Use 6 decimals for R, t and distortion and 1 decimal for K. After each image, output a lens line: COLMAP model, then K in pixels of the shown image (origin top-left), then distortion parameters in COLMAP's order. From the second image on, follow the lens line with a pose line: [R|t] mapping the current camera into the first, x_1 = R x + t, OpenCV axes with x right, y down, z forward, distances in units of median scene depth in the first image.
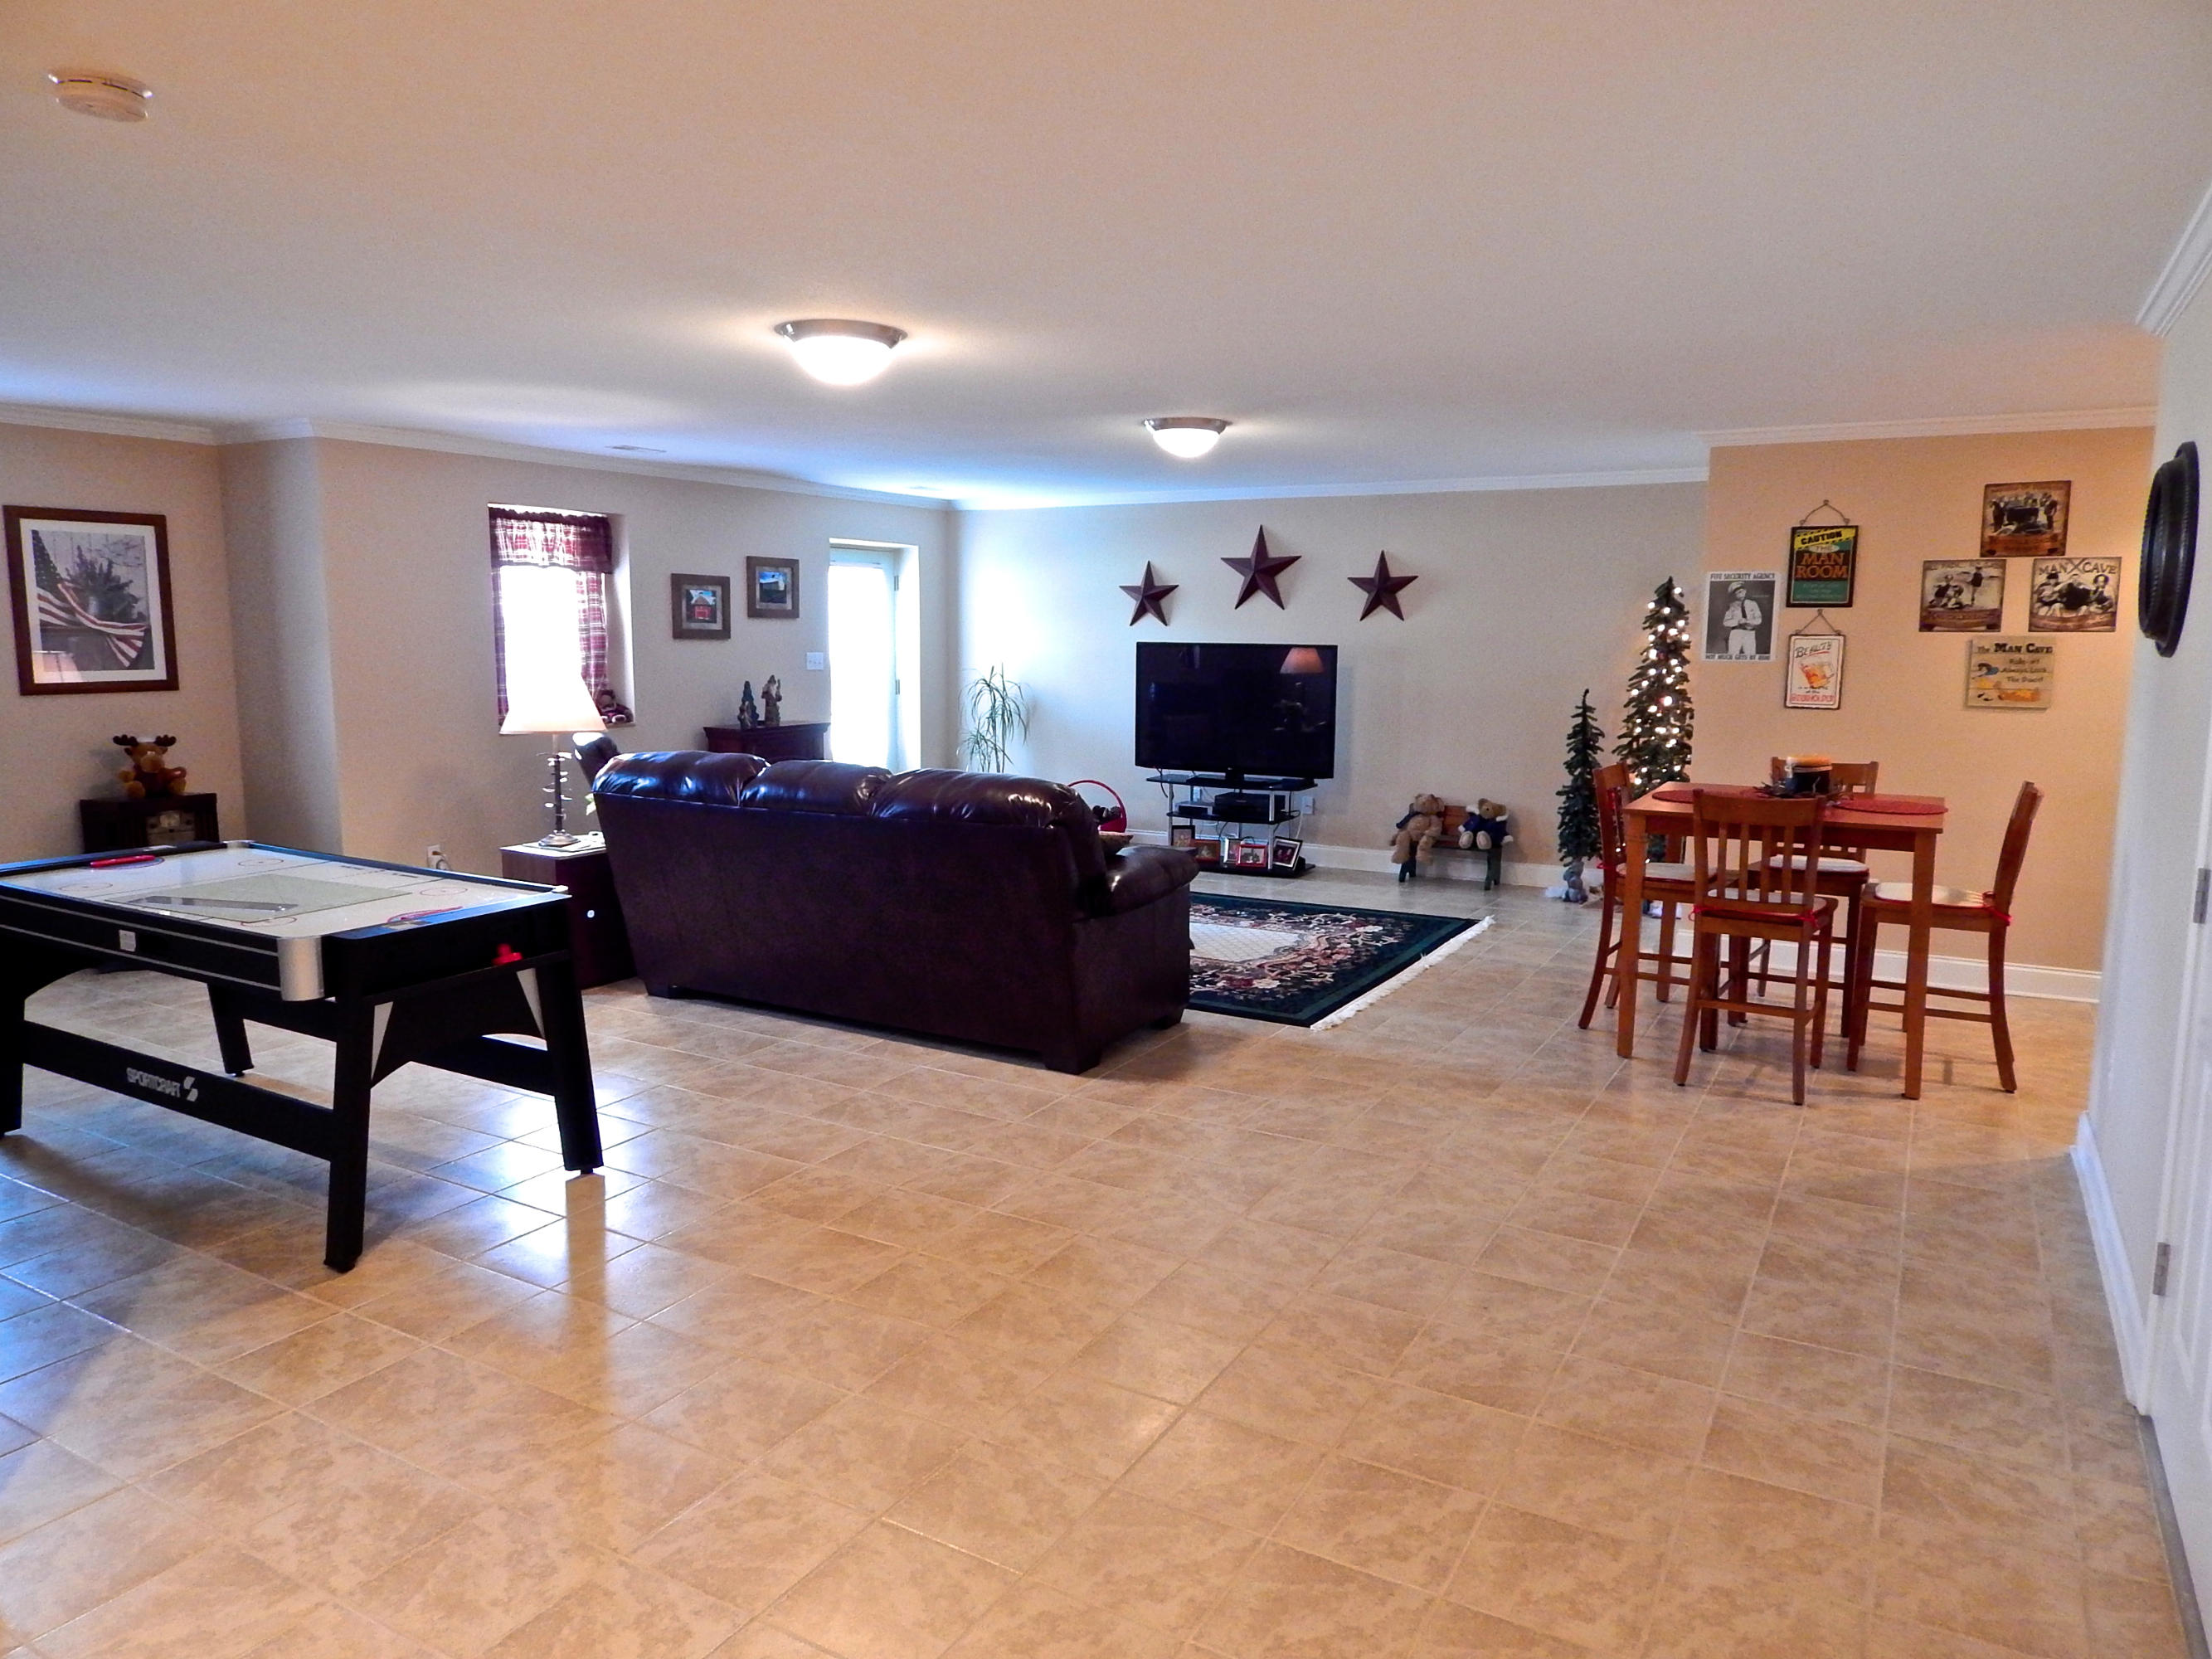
lens RADIAL K [[1464.0, 0, 1107.1], [0, 1464.0, 822.8], [0, 0, 1]] dist [0.006789, -0.011458]
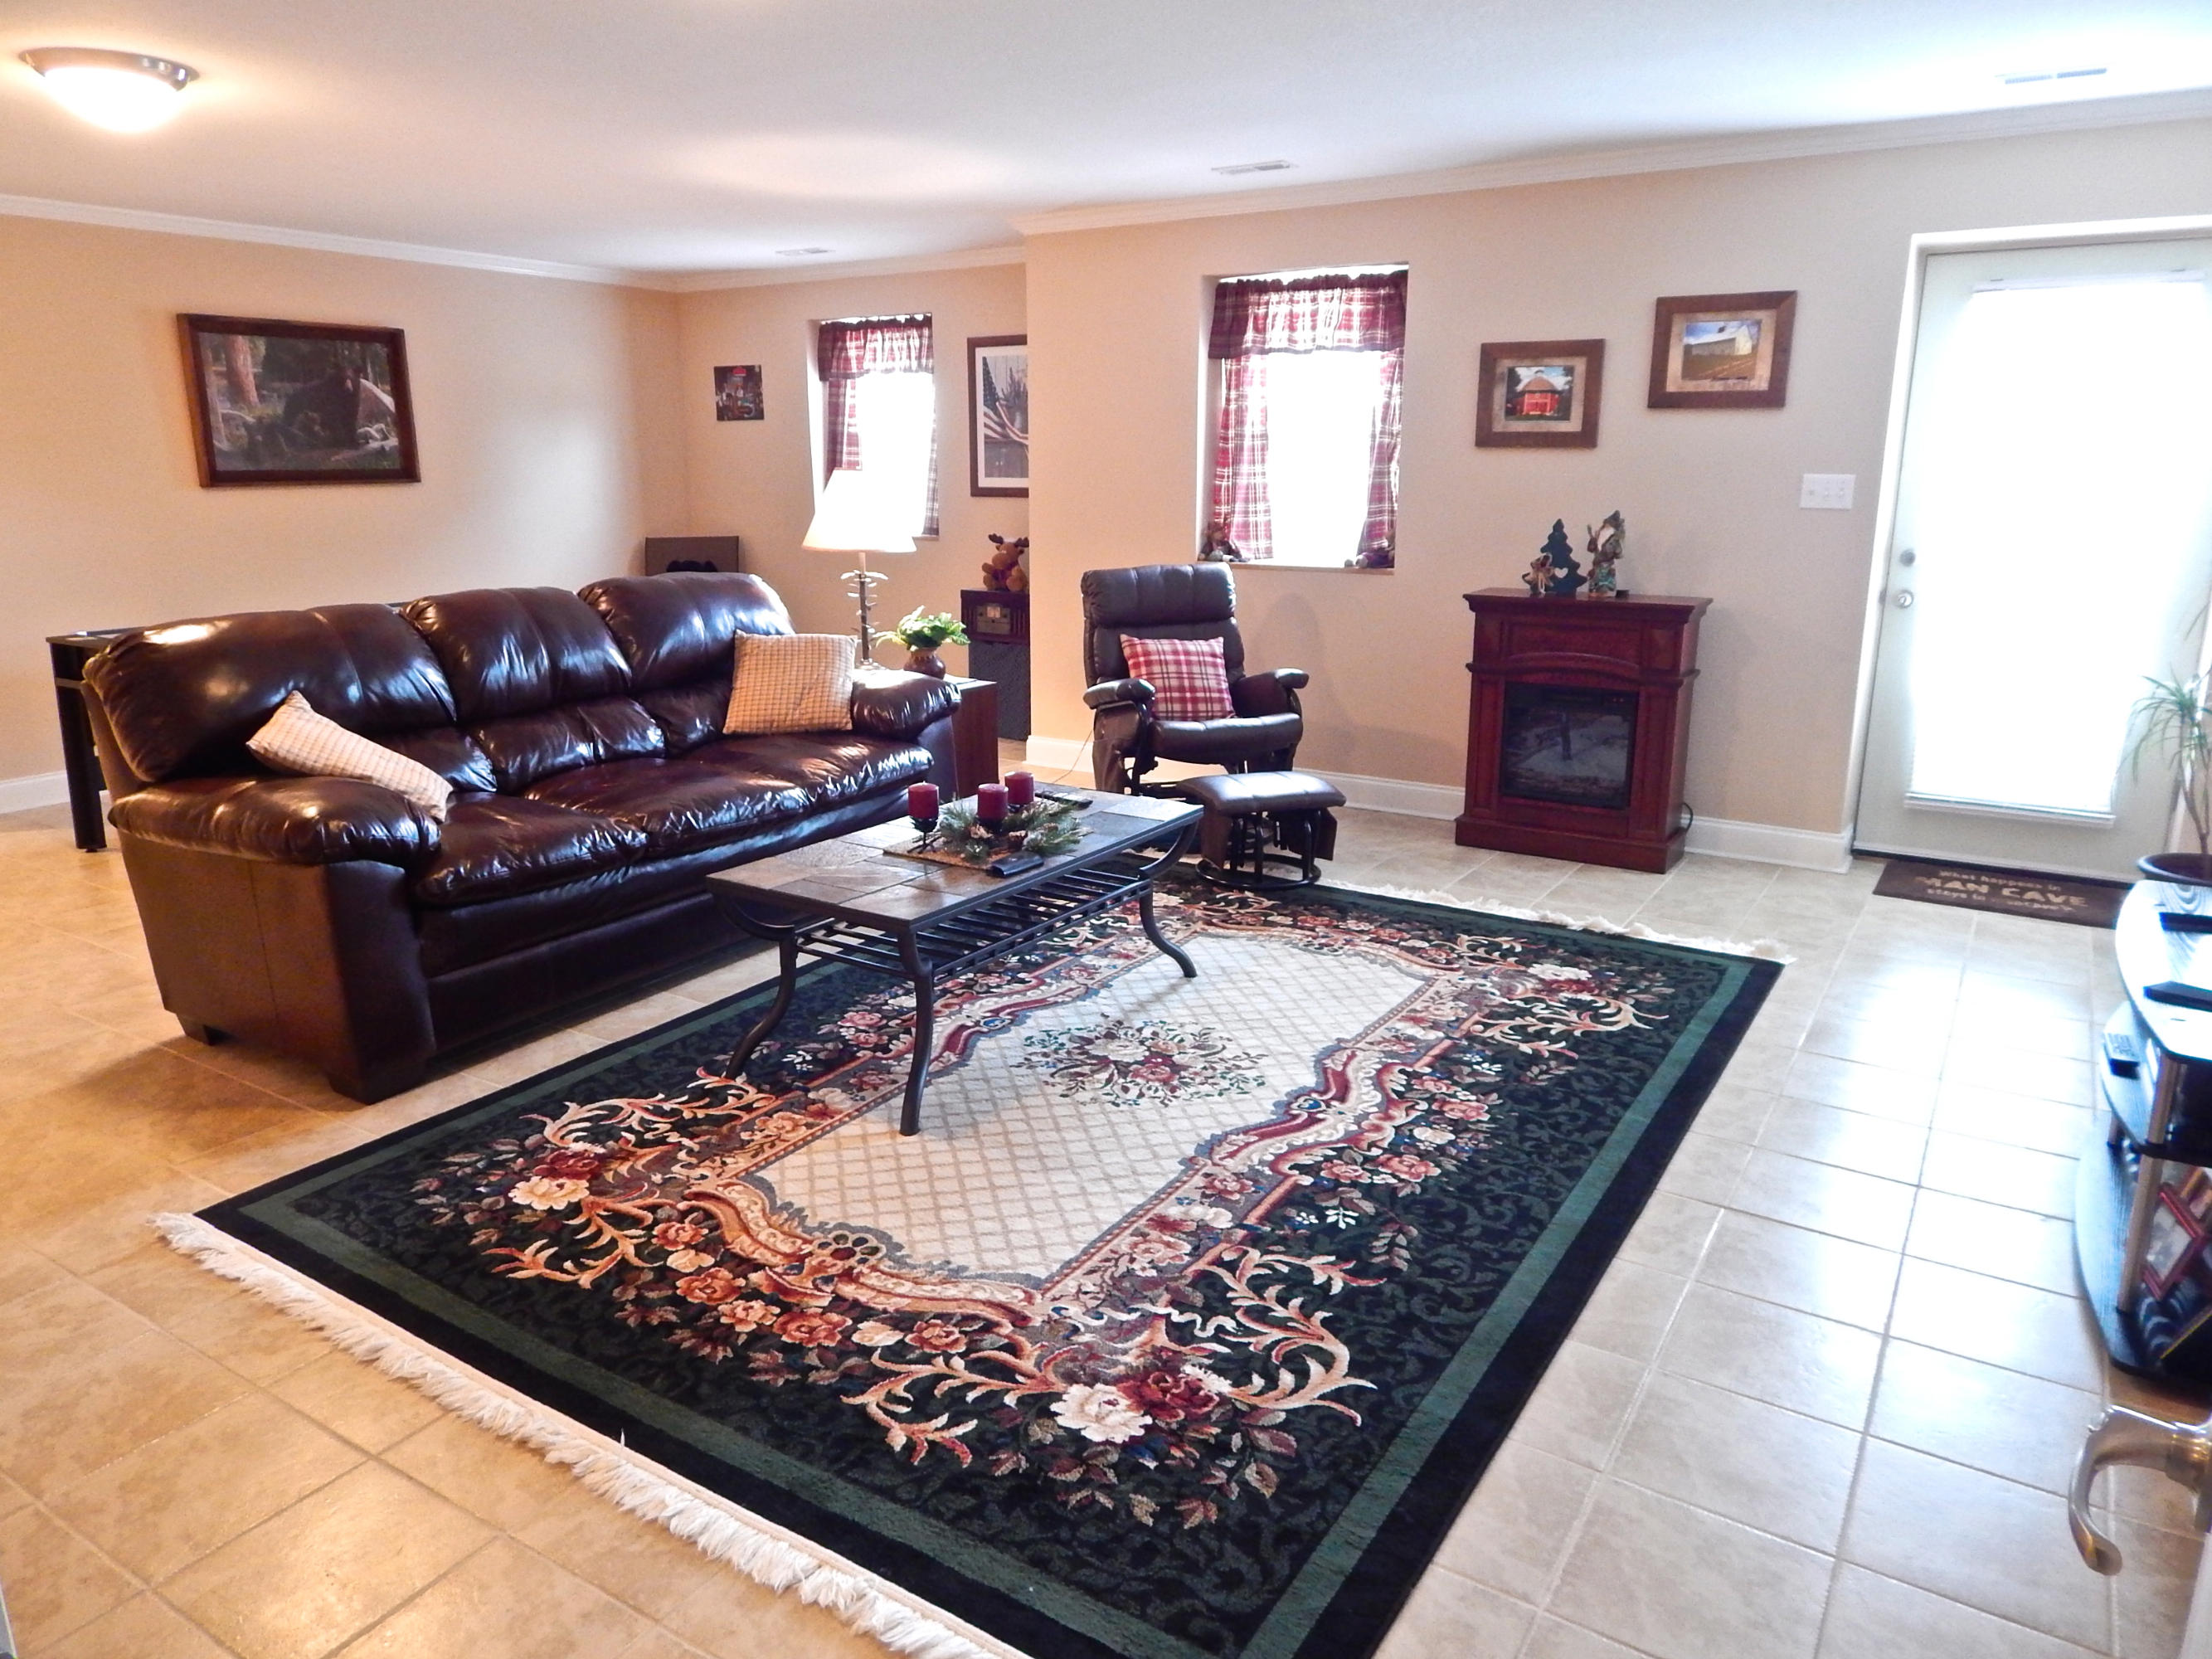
lens RADIAL K [[1464.0, 0, 1107.1], [0, 1464.0, 822.8], [0, 0, 1]] dist [0.006789, -0.011458]
pose [[-0.049931, 0.235907, -0.970492, 0.518689], [-0.132006, 0.961620, 0.240542, -0.134365], [0.989990, 0.140122, -0.016874, 1.171092]]
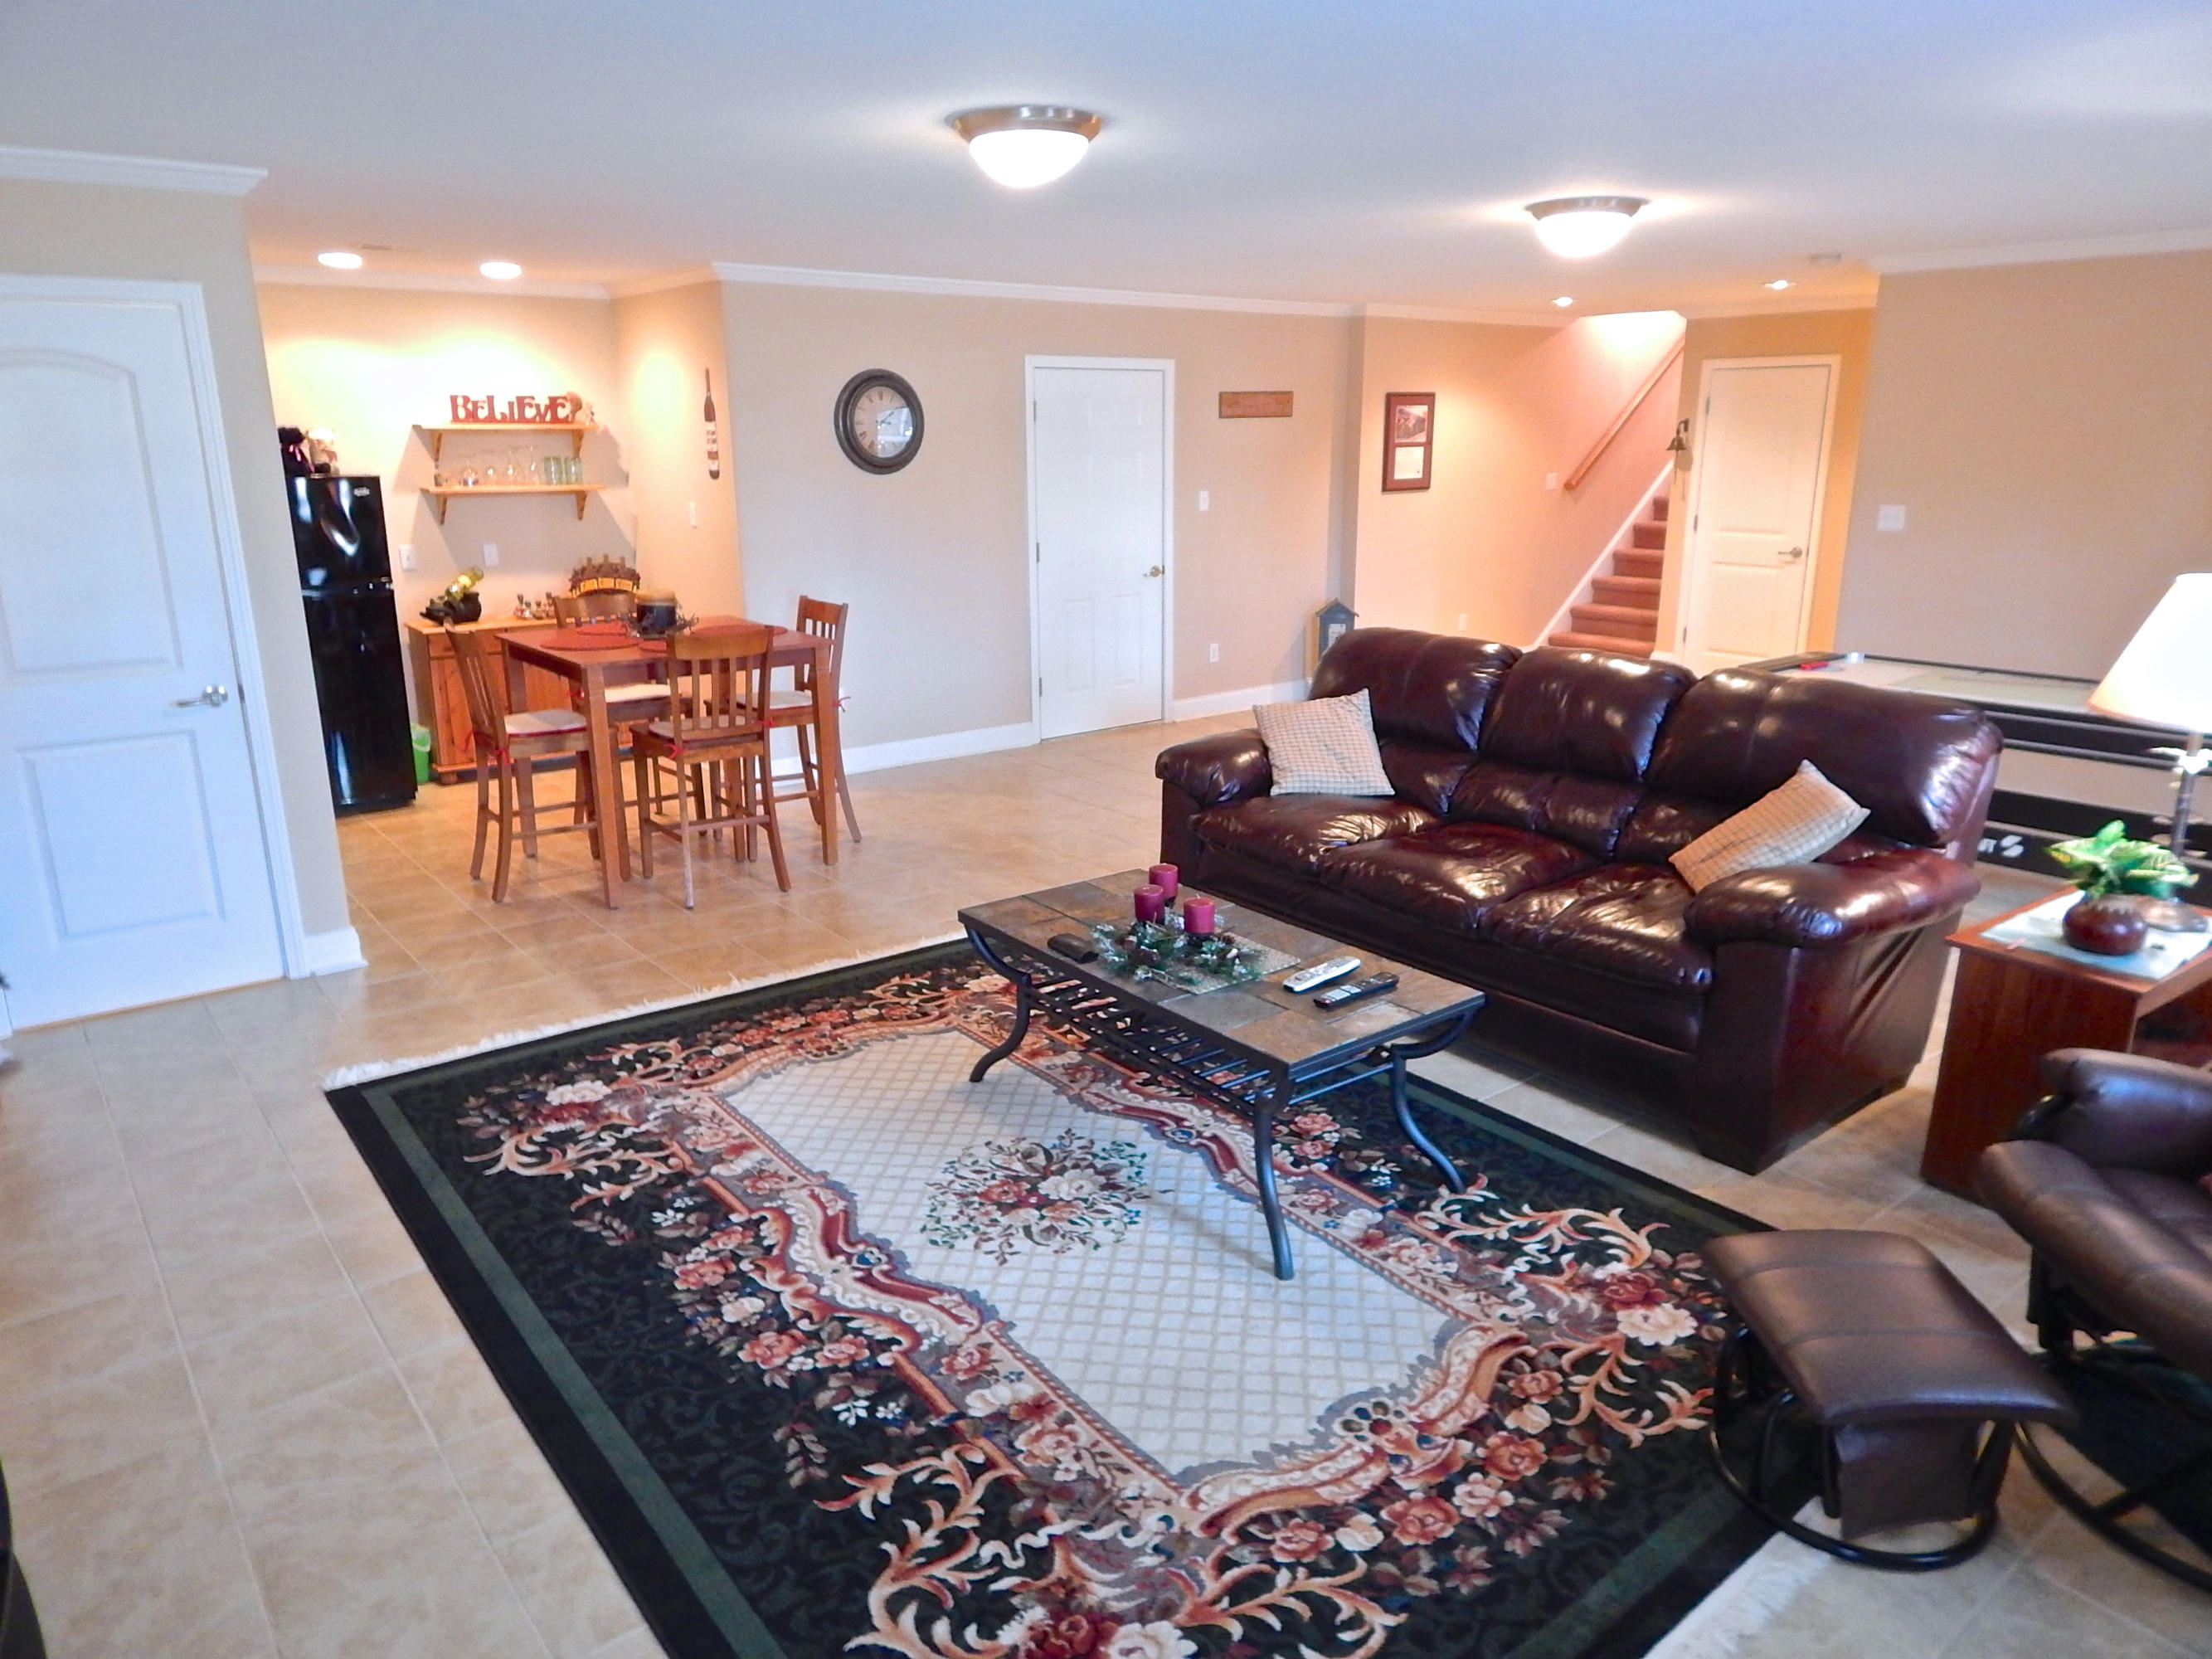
lens RADIAL K [[1464.0, 0, 1107.1], [0, 1464.0, 822.8], [0, 0, 1]] dist [0.006789, -0.011458]
pose [[-0.929447, -0.099162, 0.355382, -0.199453], [0.047199, 0.923337, 0.381080, -0.241477], [-0.365925, 0.370967, -0.853512, 1.583200]]
